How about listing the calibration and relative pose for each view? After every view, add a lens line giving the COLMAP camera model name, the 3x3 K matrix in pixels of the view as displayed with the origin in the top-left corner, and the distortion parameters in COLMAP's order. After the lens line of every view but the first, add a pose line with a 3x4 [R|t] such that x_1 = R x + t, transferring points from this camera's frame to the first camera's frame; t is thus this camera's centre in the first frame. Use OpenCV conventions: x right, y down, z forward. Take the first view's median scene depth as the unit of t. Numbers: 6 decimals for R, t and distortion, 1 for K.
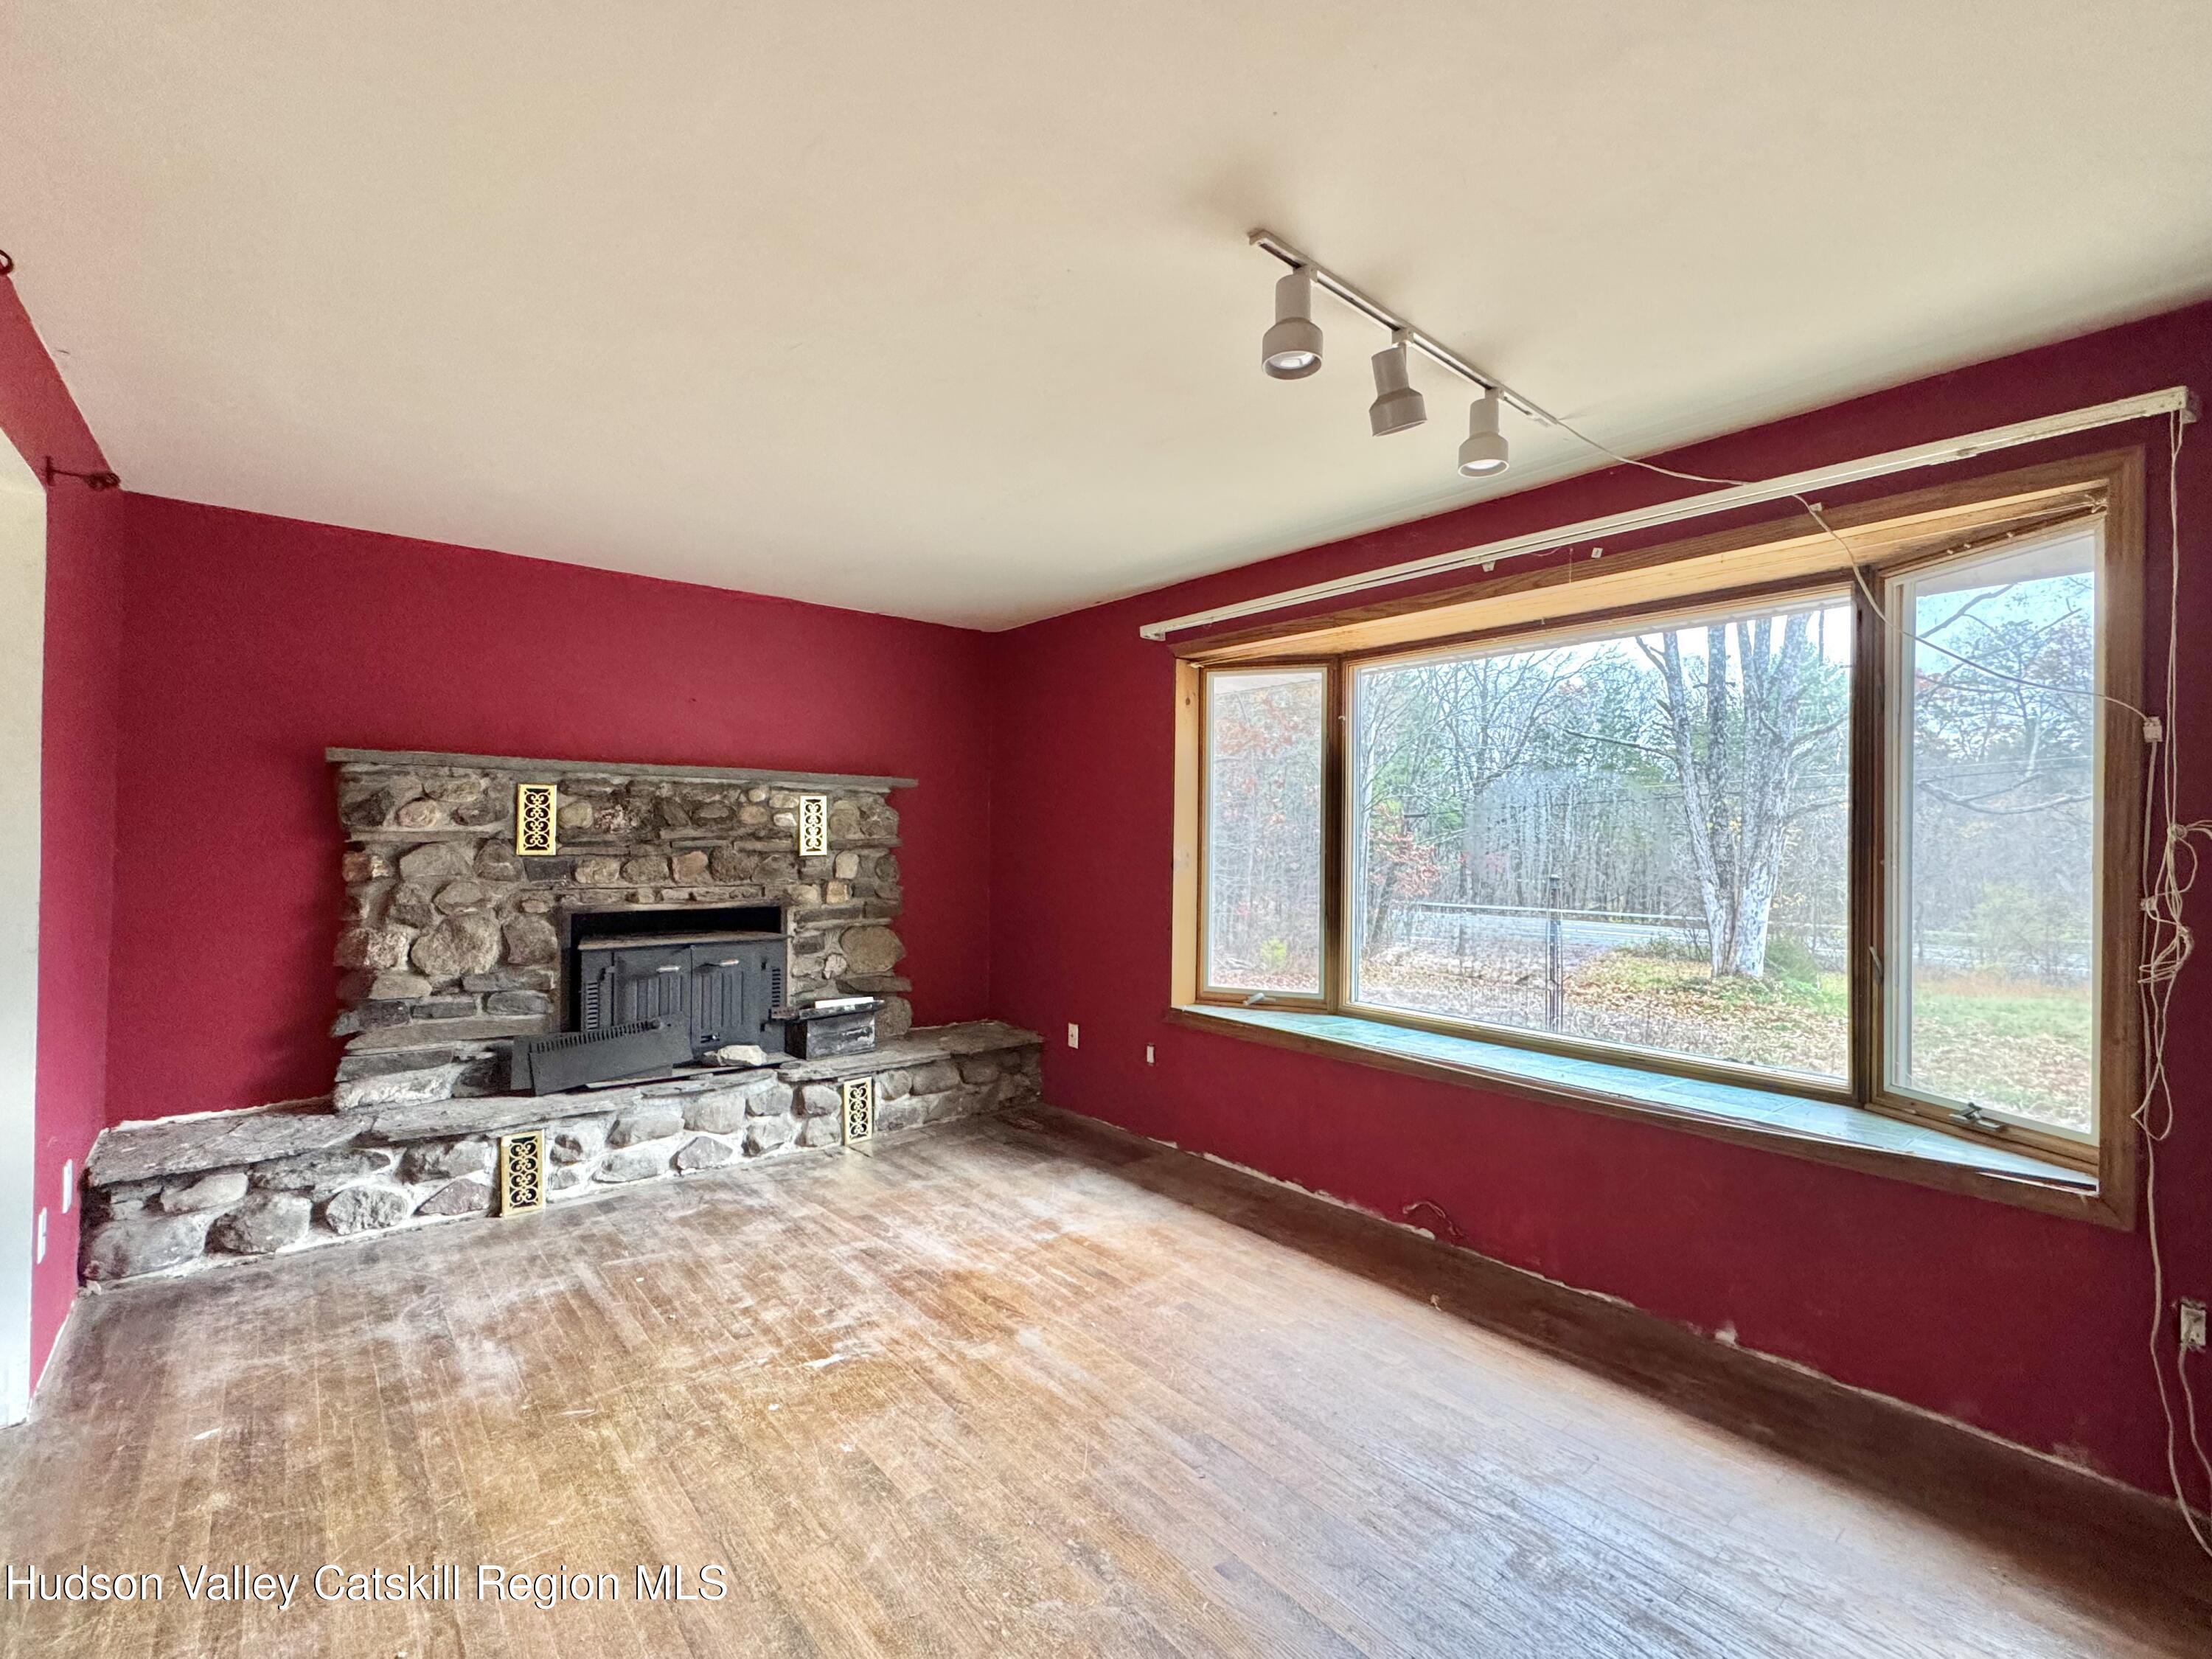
lens RADIAL K [[994.1, 0, 1107.0], [0, 994.1, 833.6], [0, 0, 1]] dist [-0.001883, 0.000407]
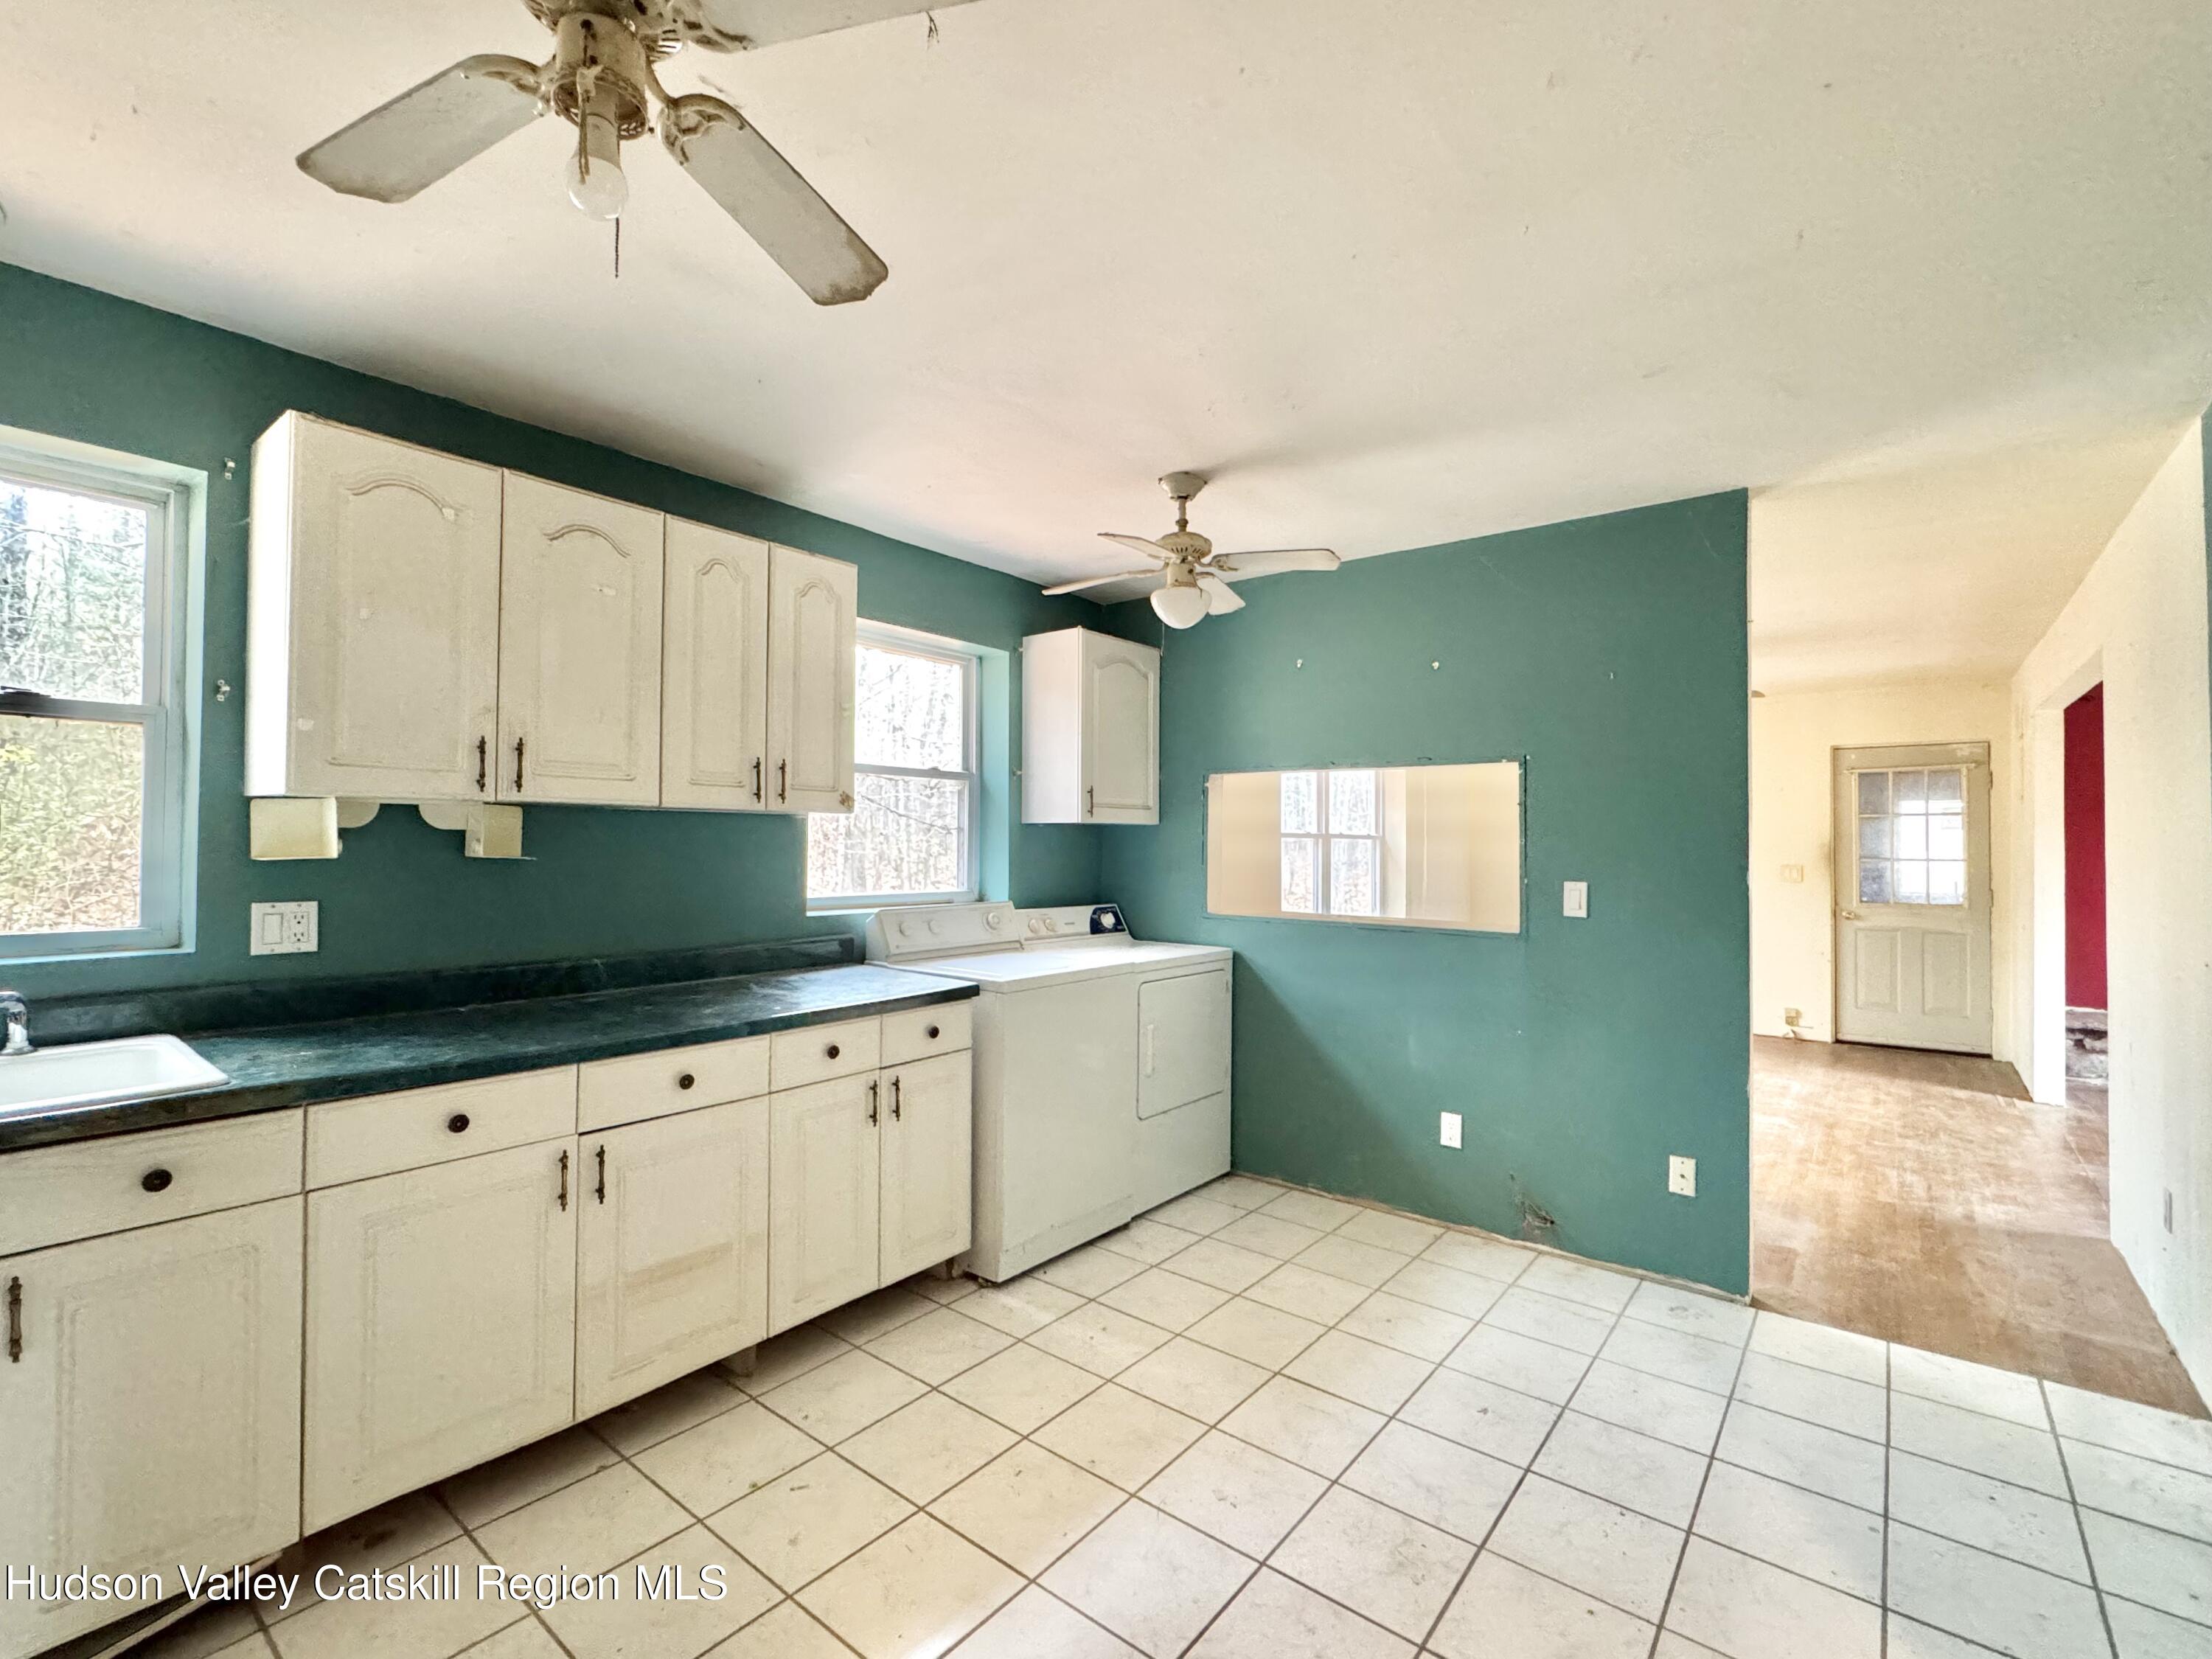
lens RADIAL K [[994.1, 0, 1110.1], [0, 994.1, 831.1], [0, 0, 1]] dist [-0.001883, 0.000407]
pose [[0.210953, -0.025453, -0.977165, 0.487486], [0.002753, 0.999672, -0.025445, -0.003046], [0.977492, 0.002678, 0.210954, -1.113628]]
